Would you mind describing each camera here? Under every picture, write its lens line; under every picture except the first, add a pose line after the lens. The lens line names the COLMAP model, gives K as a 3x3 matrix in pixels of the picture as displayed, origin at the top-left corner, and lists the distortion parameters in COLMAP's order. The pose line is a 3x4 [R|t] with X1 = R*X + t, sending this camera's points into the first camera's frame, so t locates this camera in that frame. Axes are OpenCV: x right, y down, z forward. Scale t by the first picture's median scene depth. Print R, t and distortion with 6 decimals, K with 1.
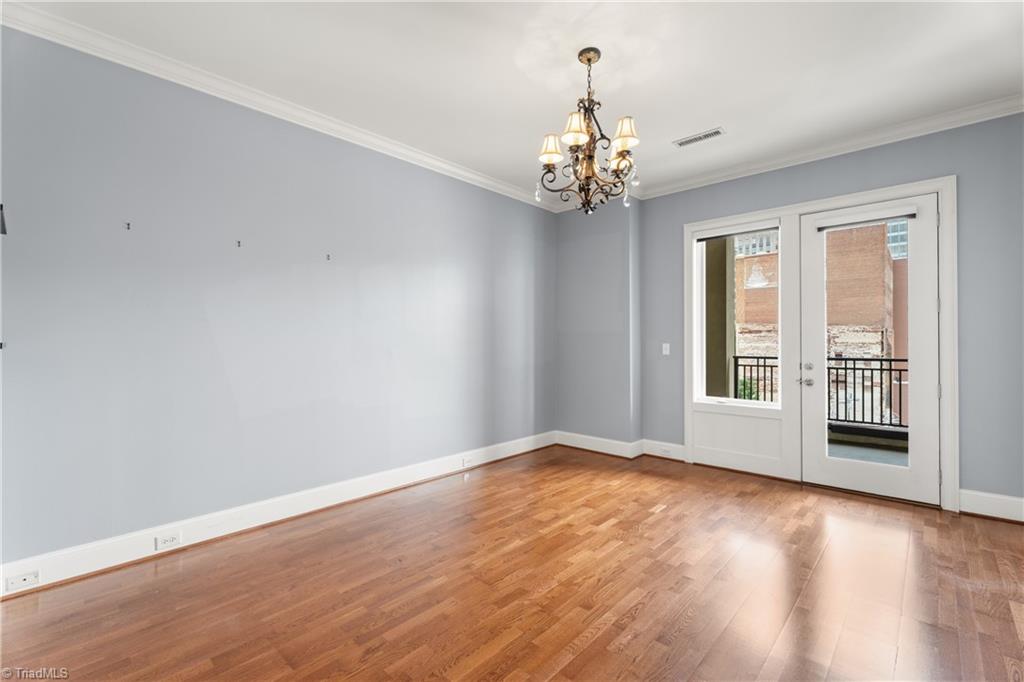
lens RADIAL K [[445.5, 0, 515.2], [0, 445.5, 339.1], [0, 0, 1]] dist [-0.000248, -0.000274]
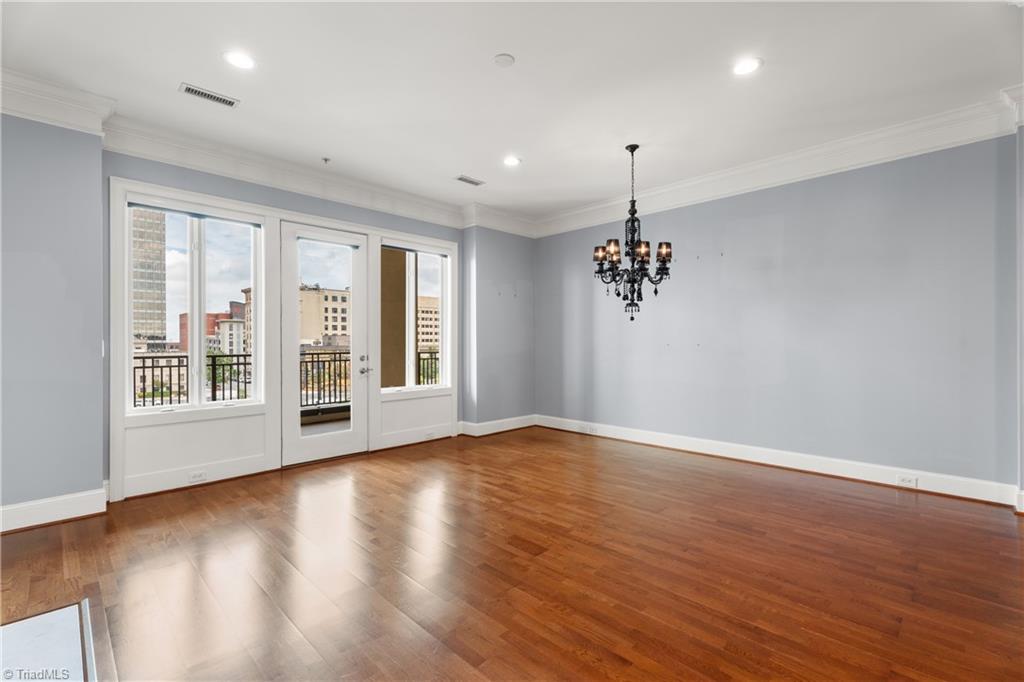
lens RADIAL K [[453.2, 0, 509.2], [0, 453.2, 342.9], [0, 0, 1]] dist [0.003912, 0.000095]
pose [[0.056549, -0.004405, 0.998390, -0.433988], [-0.008263, 0.999954, 0.004880, 0.006462], [-0.998366, -0.008525, 0.056510, 0.397890]]
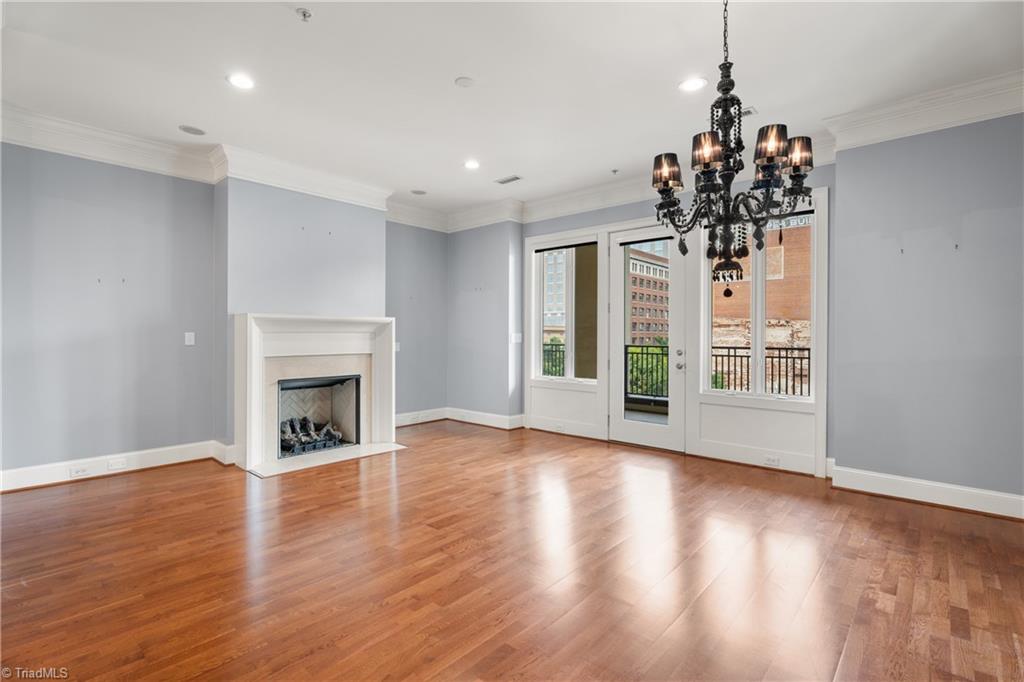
lens RADIAL K [[485.2, 0, 509.4], [0, 485.2, 336.6], [0, 0, 1]] dist [0.004903, 0.000667]
pose [[0.999970, -0.000876, -0.007672, 0.377682], [0.001003, 0.999863, 0.016498, -0.005918], [0.007656, -0.016505, 0.999834, -0.412747]]
